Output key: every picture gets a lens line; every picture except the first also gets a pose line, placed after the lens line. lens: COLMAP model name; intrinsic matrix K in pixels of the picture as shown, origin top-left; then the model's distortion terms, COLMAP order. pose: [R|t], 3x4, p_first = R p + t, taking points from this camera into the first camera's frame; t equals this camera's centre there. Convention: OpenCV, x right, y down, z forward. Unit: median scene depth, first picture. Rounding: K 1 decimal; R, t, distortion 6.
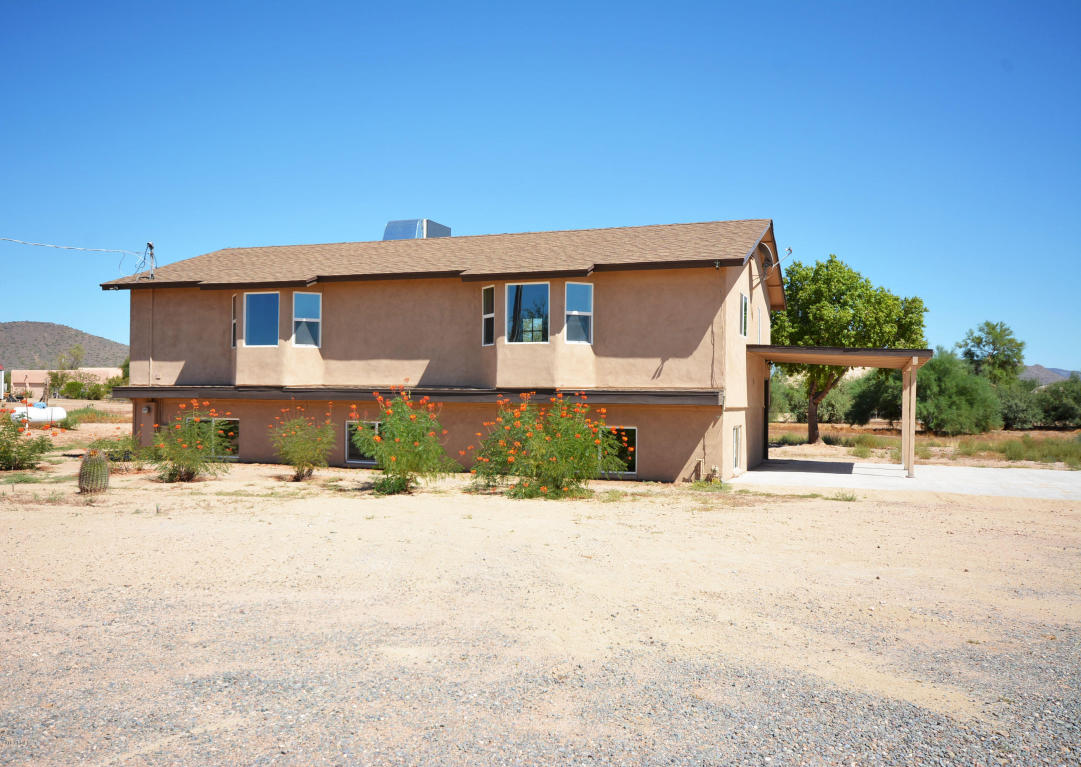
lens RADIAL K [[632.4, 0, 539.7], [0, 632.4, 383.1], [0, 0, 1]] dist [0.000893, 0.014476]
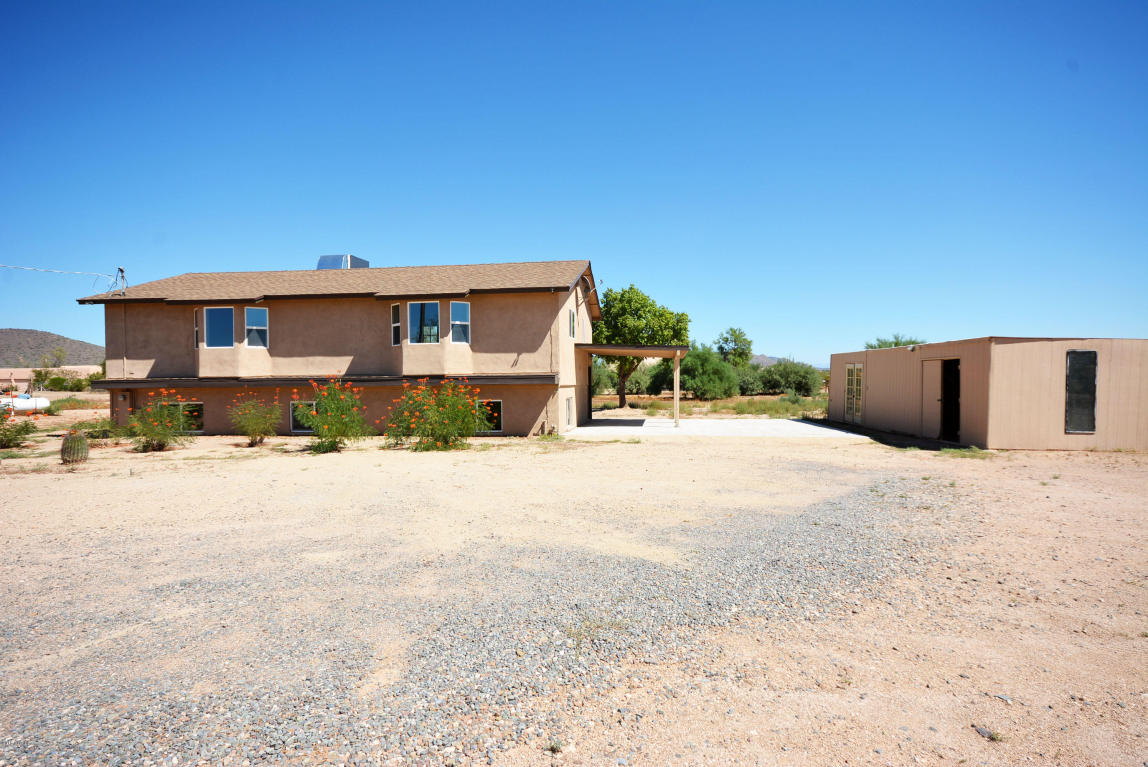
lens RADIAL K [[485.6, 0, 572.1], [0, 485.6, 380.2], [0, 0, 1]] dist [0.018757, -0.000316]
pose [[0.987094, -0.020782, 0.158785, 0.135895], [0.018388, 0.999694, 0.016528, 0.007264], [-0.159080, -0.013395, 0.987175, -0.147191]]
